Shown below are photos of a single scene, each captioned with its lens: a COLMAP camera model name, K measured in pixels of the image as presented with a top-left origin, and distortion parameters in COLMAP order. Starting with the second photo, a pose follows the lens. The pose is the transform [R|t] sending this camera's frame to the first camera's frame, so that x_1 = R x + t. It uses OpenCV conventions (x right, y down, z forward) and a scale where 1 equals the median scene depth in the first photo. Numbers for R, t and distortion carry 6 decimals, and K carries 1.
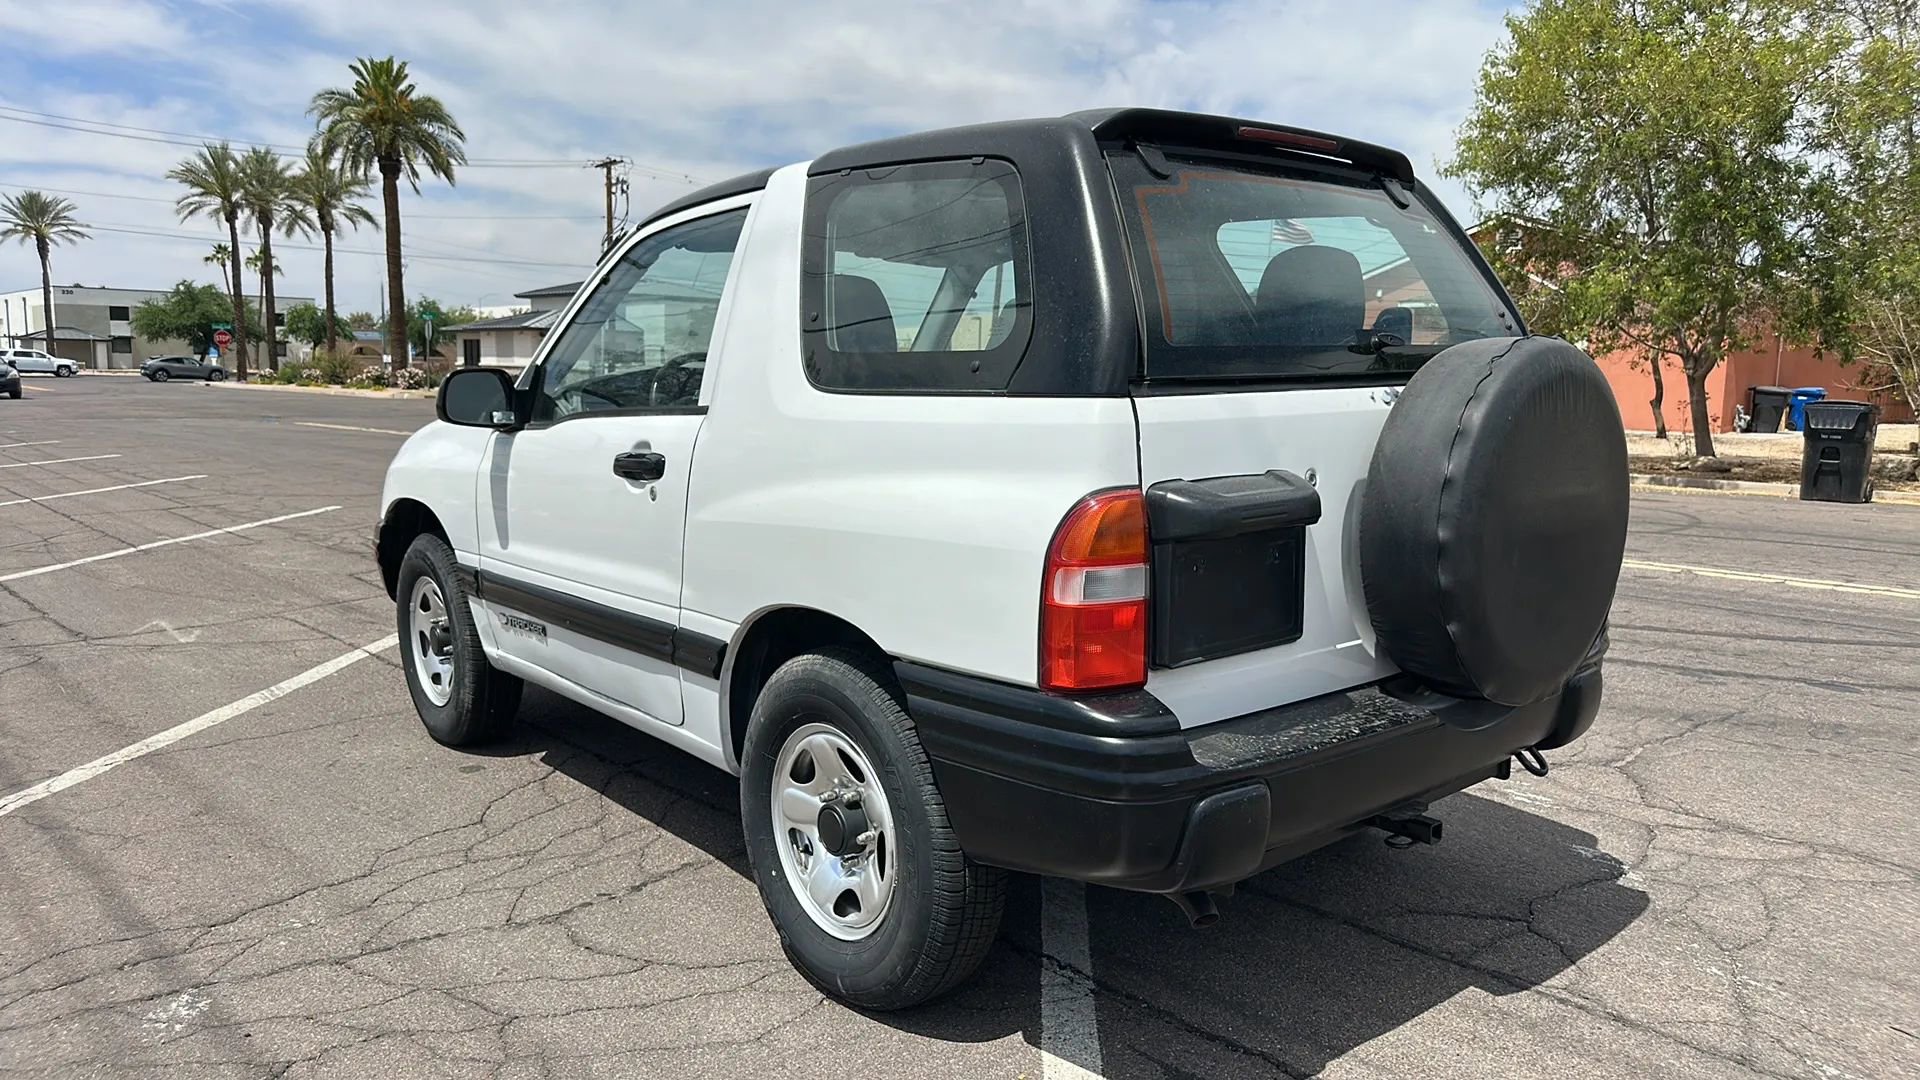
lens RADIAL K [[1307.0, 0, 964.1], [0, 1307.0, 536.3], [0, 0, 1]] dist [0.026604, -0.042512]
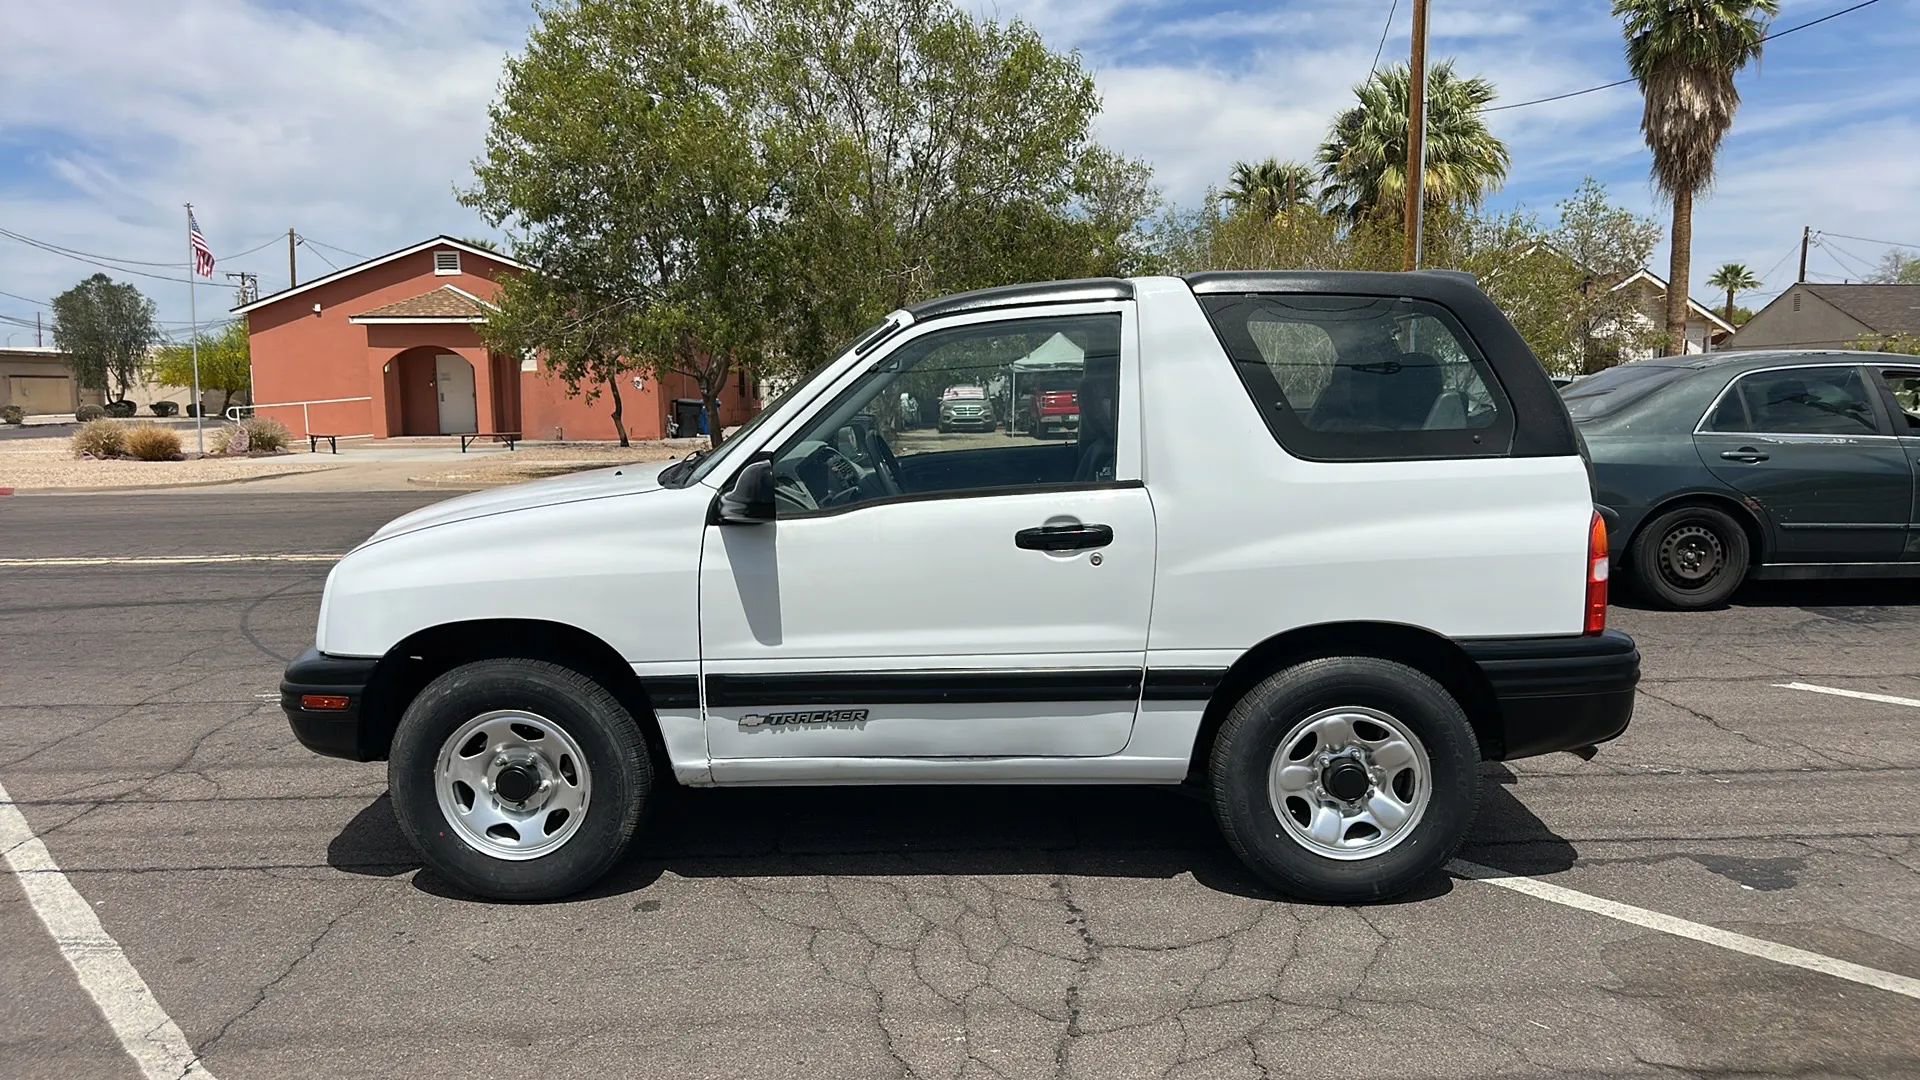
lens RADIAL K [[1292.3, 0, 947.3], [0, 1292.3, 550.0], [0, 0, 1]] dist [0.036060, -0.030687]
pose [[0.669578, -0.114835, 0.733811, -0.995999], [0.113548, 0.992189, 0.051660, -0.098603], [-0.734011, 0.048733, 0.677387, 0.278548]]
